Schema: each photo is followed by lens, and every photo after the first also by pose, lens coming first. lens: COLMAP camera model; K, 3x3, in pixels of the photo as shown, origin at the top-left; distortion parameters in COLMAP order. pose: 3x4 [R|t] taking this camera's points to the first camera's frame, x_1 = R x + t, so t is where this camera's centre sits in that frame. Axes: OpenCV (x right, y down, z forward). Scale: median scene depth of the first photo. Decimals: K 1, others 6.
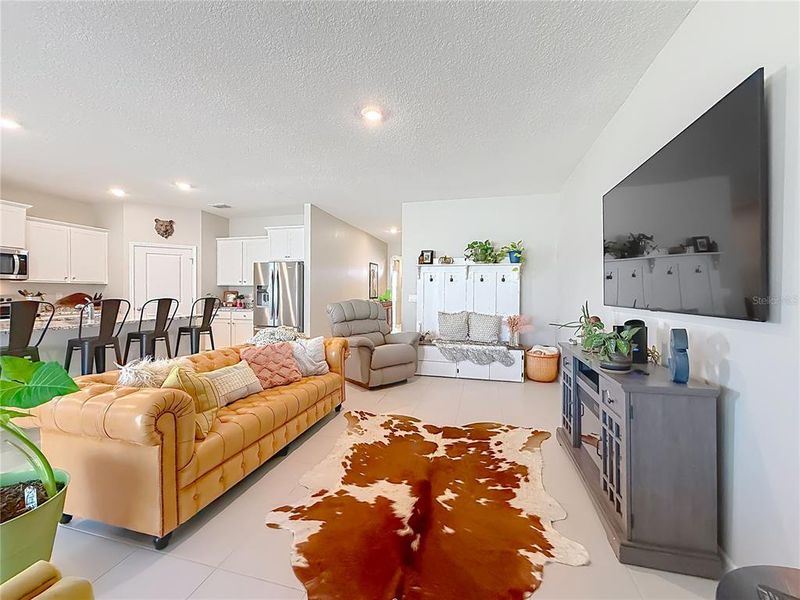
lens RADIAL K [[323.4, 0, 403.1], [0, 323.4, 298.3], [0, 0, 1]] dist [-0.000556, -0.000232]
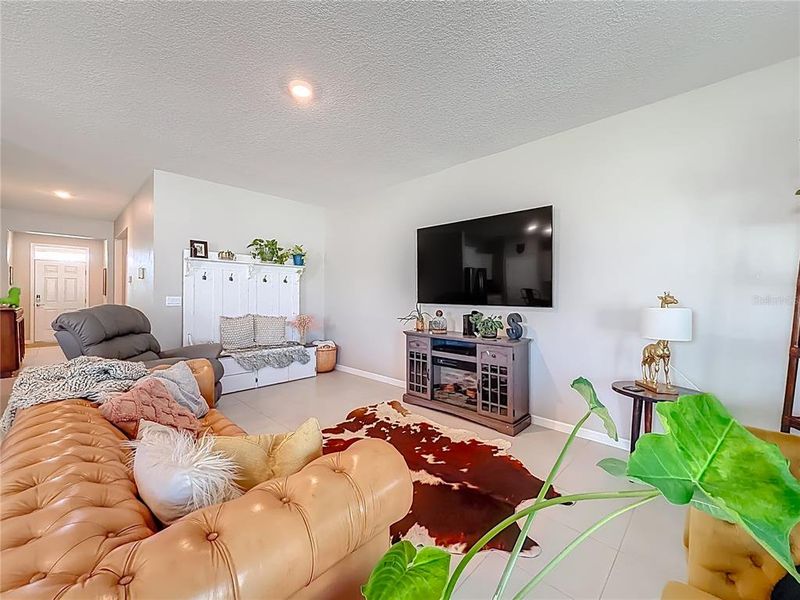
lens RADIAL K [[323.4, 0, 403.1], [0, 323.4, 298.3], [0, 0, 1]] dist [-0.000556, -0.000232]
pose [[0.498730, -0.009667, 0.866703, -0.656670], [0.010367, 0.999933, 0.005188, -0.008705], [-0.866695, 0.006398, 0.498797, 0.306536]]
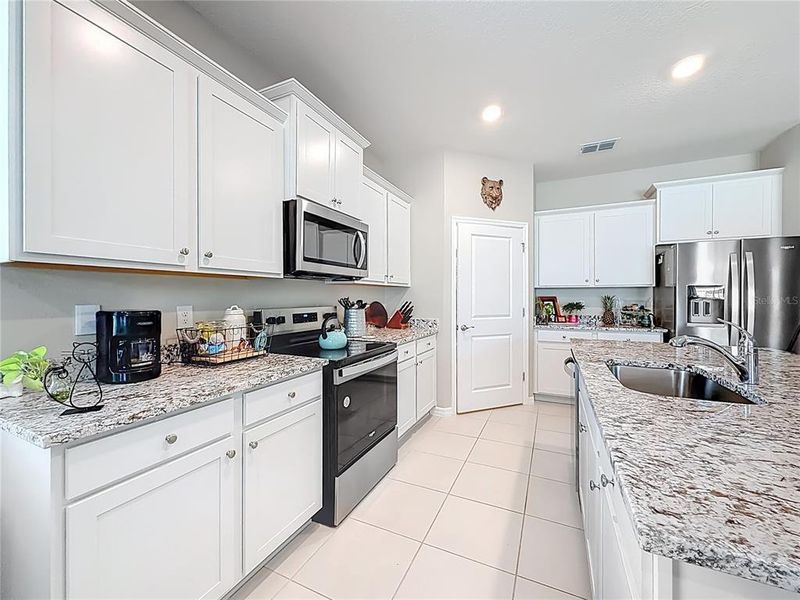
lens RADIAL K [[323.4, 0, 403.1], [0, 323.4, 298.3], [0, 0, 1]] dist [-0.000556, -0.000232]
pose [[0.980772, -0.007385, -0.195015, -1.493040], [0.004466, 0.999871, -0.015402, -0.024336], [0.195104, 0.014235, 0.980679, 0.726319]]
